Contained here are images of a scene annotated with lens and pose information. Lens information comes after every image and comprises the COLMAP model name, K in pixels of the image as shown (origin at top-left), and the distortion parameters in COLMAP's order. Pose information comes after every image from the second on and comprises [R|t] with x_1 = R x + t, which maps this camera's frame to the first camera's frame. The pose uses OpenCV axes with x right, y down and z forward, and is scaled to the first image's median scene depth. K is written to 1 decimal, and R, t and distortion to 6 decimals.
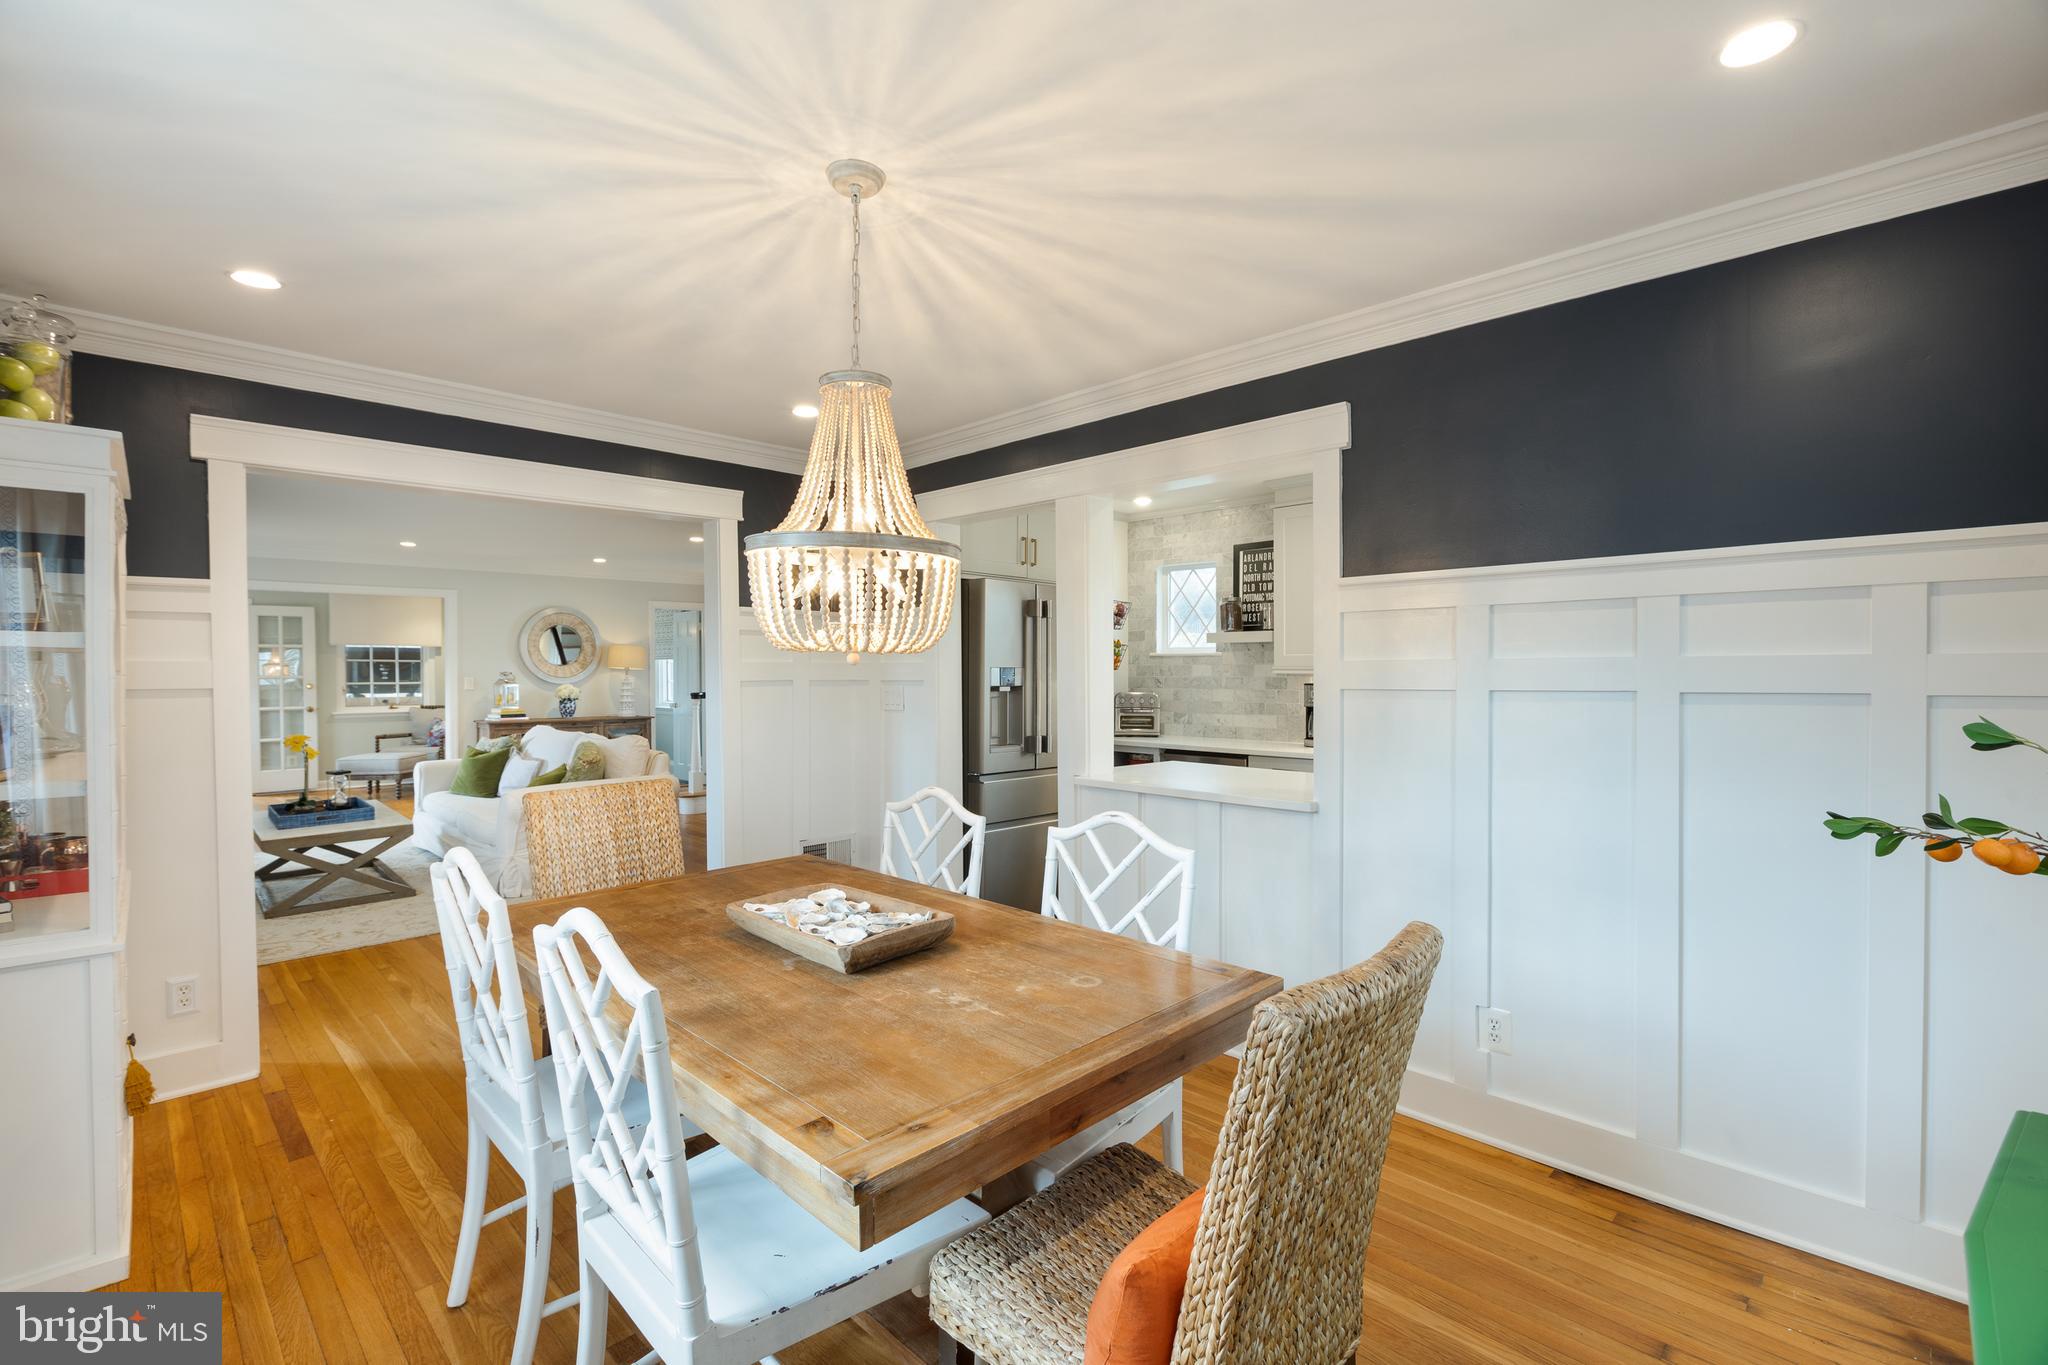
lens RADIAL K [[907.7, 0, 1022.6], [0, 907.7, 679.0], [0, 0, 1]] dist [-0.012572, -0.000086]
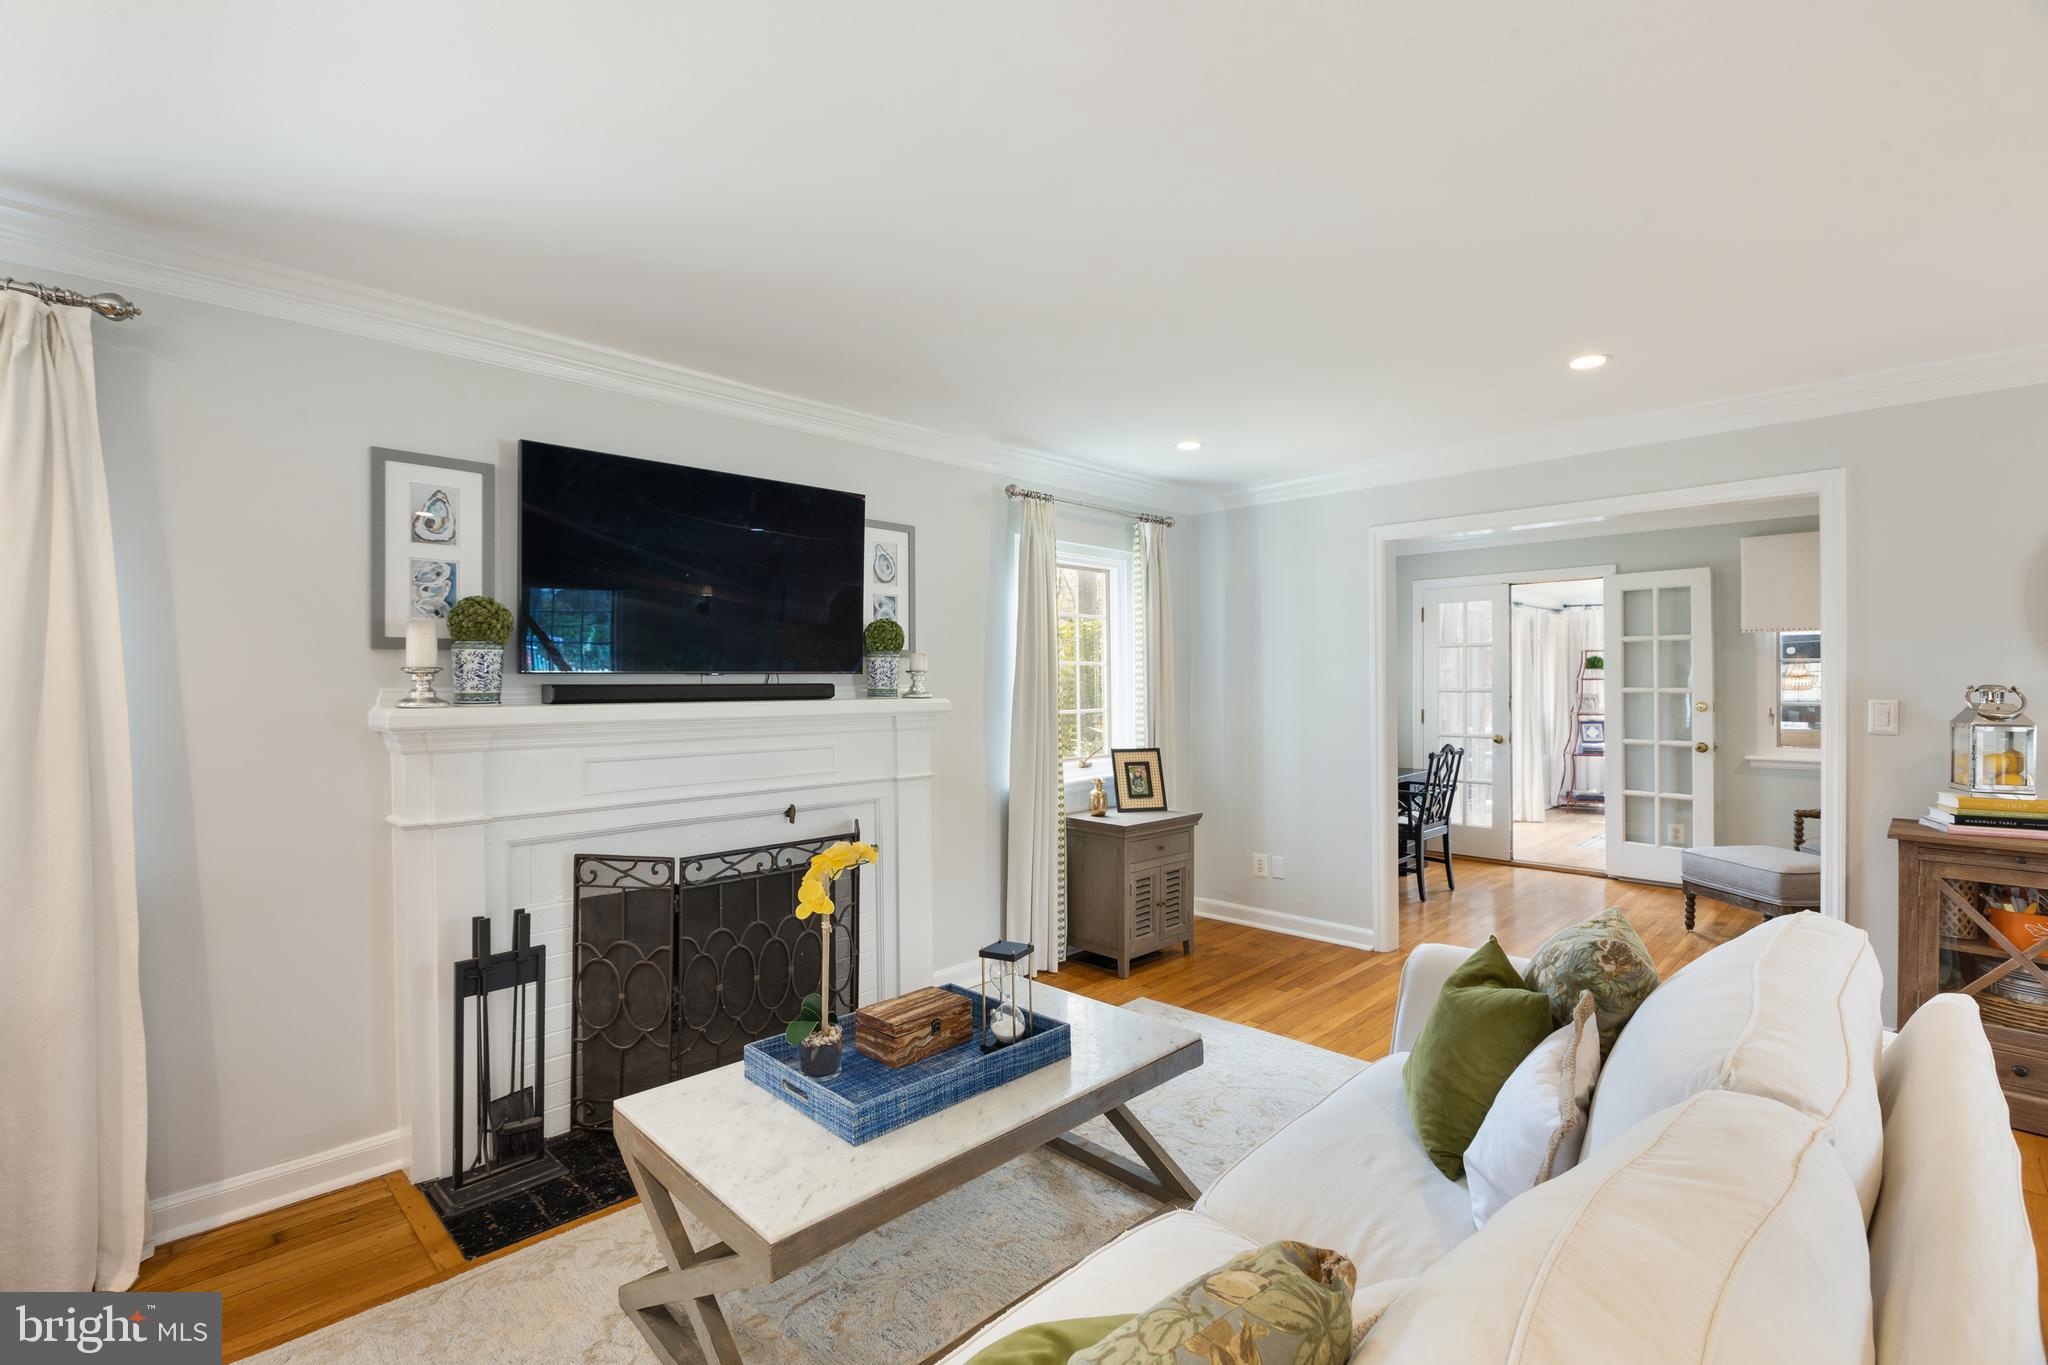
lens RADIAL K [[907.7, 0, 1022.6], [0, 907.7, 679.0], [0, 0, 1]] dist [-0.012572, -0.000086]
pose [[-0.011813, 0.002114, -0.999928, -0.226387], [-0.008520, 0.999961, 0.002214, -0.007291], [0.999894, 0.008545, -0.011794, 0.599401]]
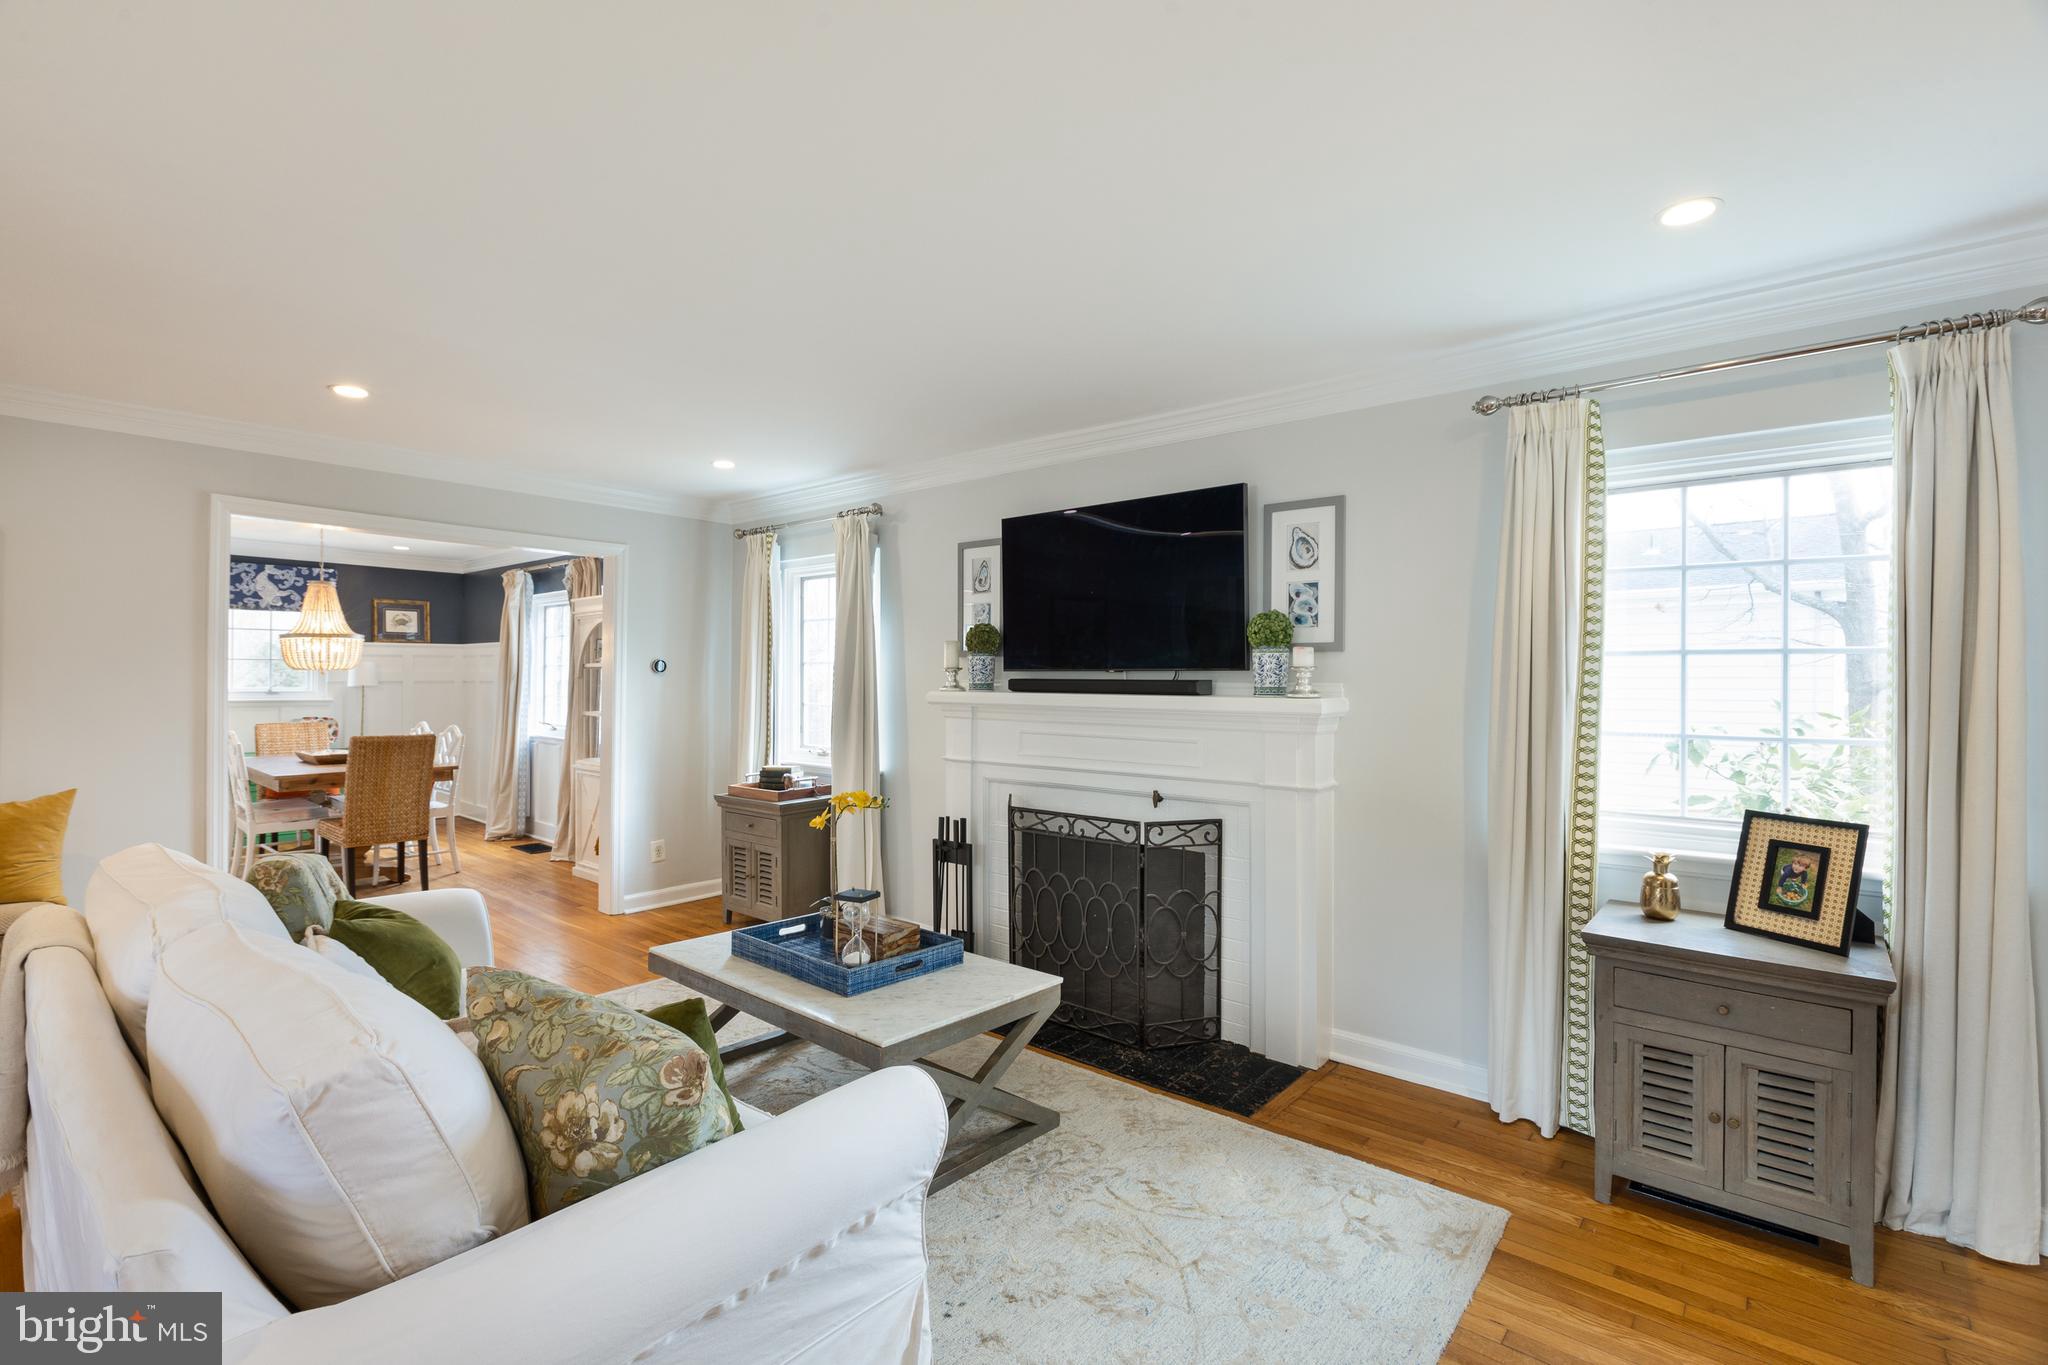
lens RADIAL K [[907.7, 0, 1022.6], [0, 907.7, 679.0], [0, 0, 1]] dist [-0.012572, -0.000086]
pose [[-0.996627, -0.001909, -0.082044, -0.465064], [-0.002974, 0.999913, 0.012866, -0.008919], [0.082012, 0.013067, -0.996546, 0.857142]]
